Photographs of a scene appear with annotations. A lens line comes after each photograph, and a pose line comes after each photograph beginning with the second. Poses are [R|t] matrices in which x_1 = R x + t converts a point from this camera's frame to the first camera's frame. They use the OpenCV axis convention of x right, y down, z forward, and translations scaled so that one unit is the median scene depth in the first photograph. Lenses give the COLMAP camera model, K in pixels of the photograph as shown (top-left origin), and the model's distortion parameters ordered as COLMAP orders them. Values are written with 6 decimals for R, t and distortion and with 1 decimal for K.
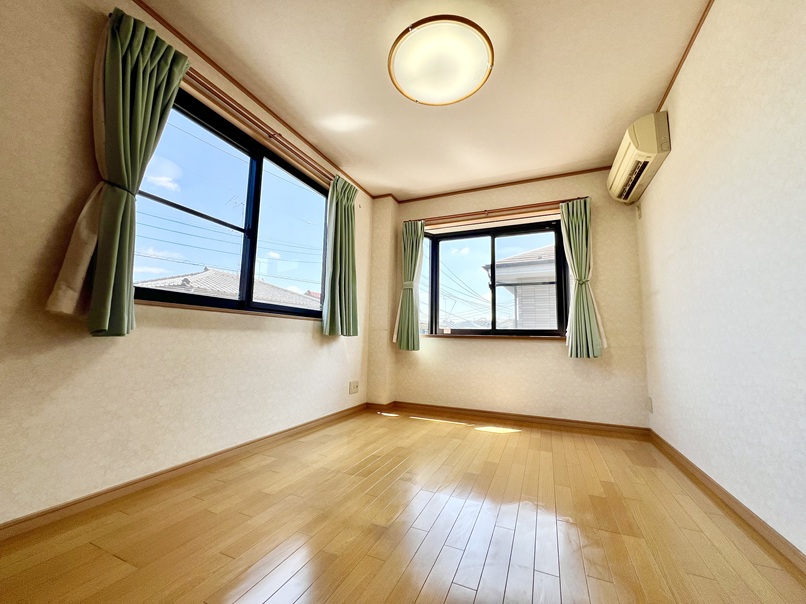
lens RADIAL K [[326.0, 0, 404.5], [0, 326.0, 300.0], [0, 0, 1]] dist [-0.000255, -0.000010]
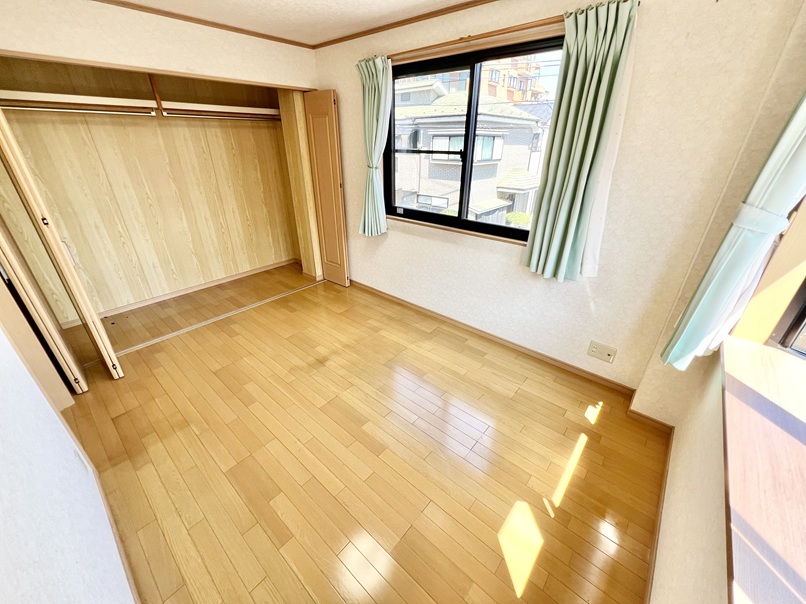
lens RADIAL K [[322.9, 0, 404.6], [0, 322.9, 302.4], [0, 0, 1]] dist [-0.003244, 0.000340]
pose [[-0.299887, 0.416785, -0.858113, 0.777796], [0.107608, 0.908551, 0.403677, -0.228311], [0.947886, 0.028718, -0.317312, 1.217292]]
